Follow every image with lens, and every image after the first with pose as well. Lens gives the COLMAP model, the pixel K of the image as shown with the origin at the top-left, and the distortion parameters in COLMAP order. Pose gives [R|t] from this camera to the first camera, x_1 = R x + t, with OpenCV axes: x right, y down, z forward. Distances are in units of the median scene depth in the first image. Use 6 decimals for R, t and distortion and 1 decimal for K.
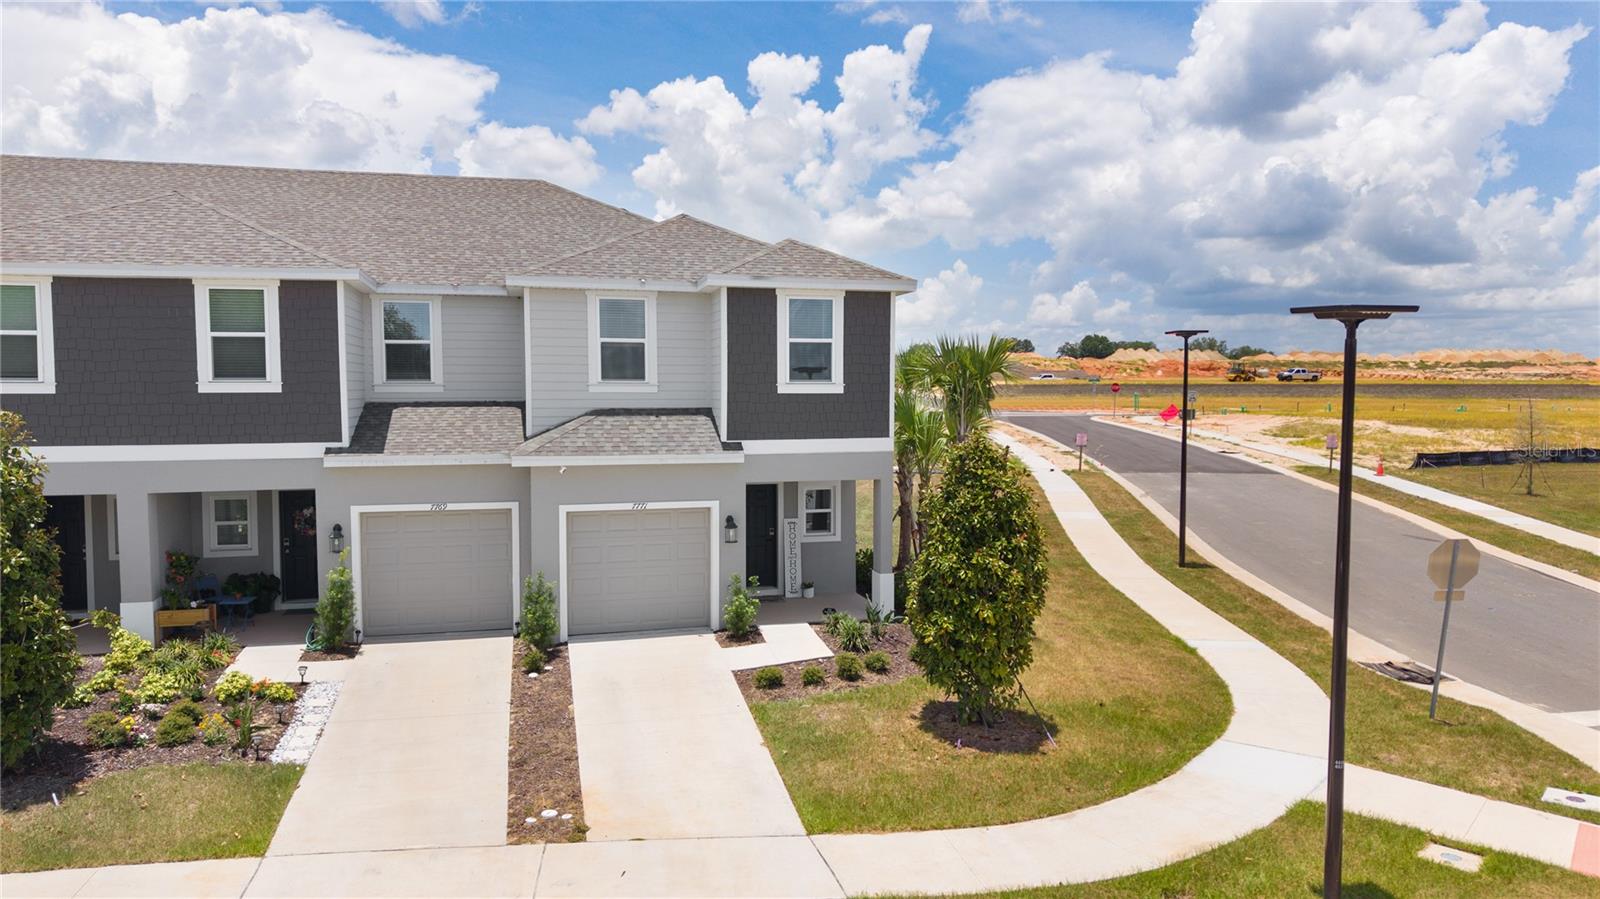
lens RADIAL K [[1073.8, 0, 797.2], [0, 1073.8, 447.2], [0, 0, 1]] dist [0.029779, -0.038010]
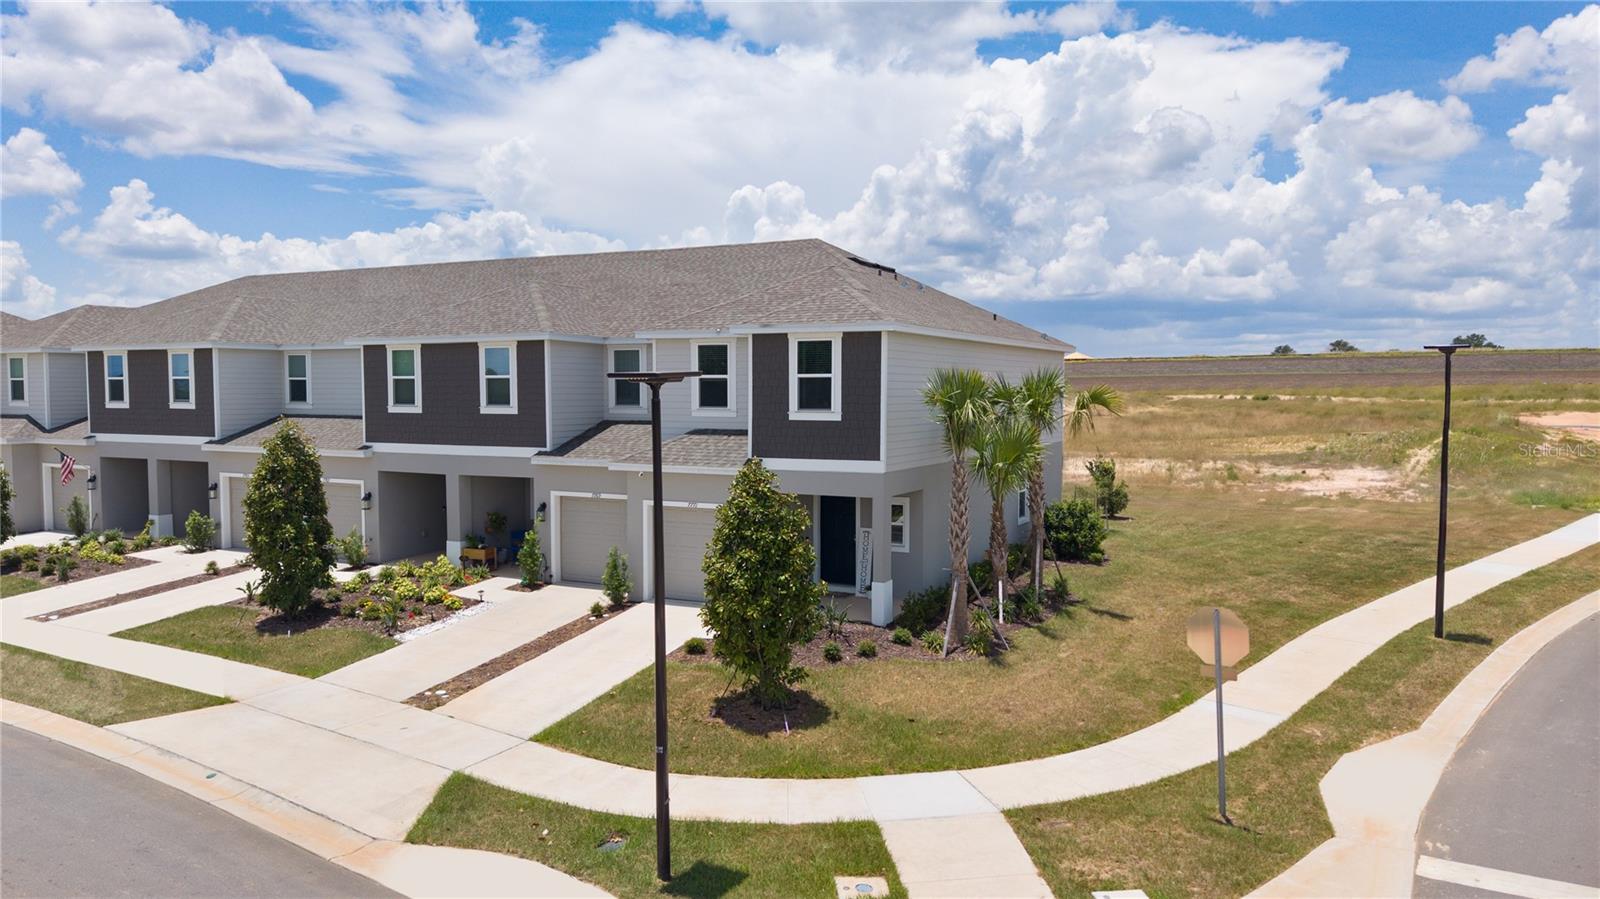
lens RADIAL K [[1073.8, 0, 807.4], [0, 1073.8, 444.3], [0, 0, 1]] dist [0.029779, -0.038010]
pose [[0.755743, 0.033755, -0.653998, 0.826898], [-0.037082, 0.999274, 0.008726, -0.036208], [0.653818, 0.017657, 0.756446, 0.115363]]
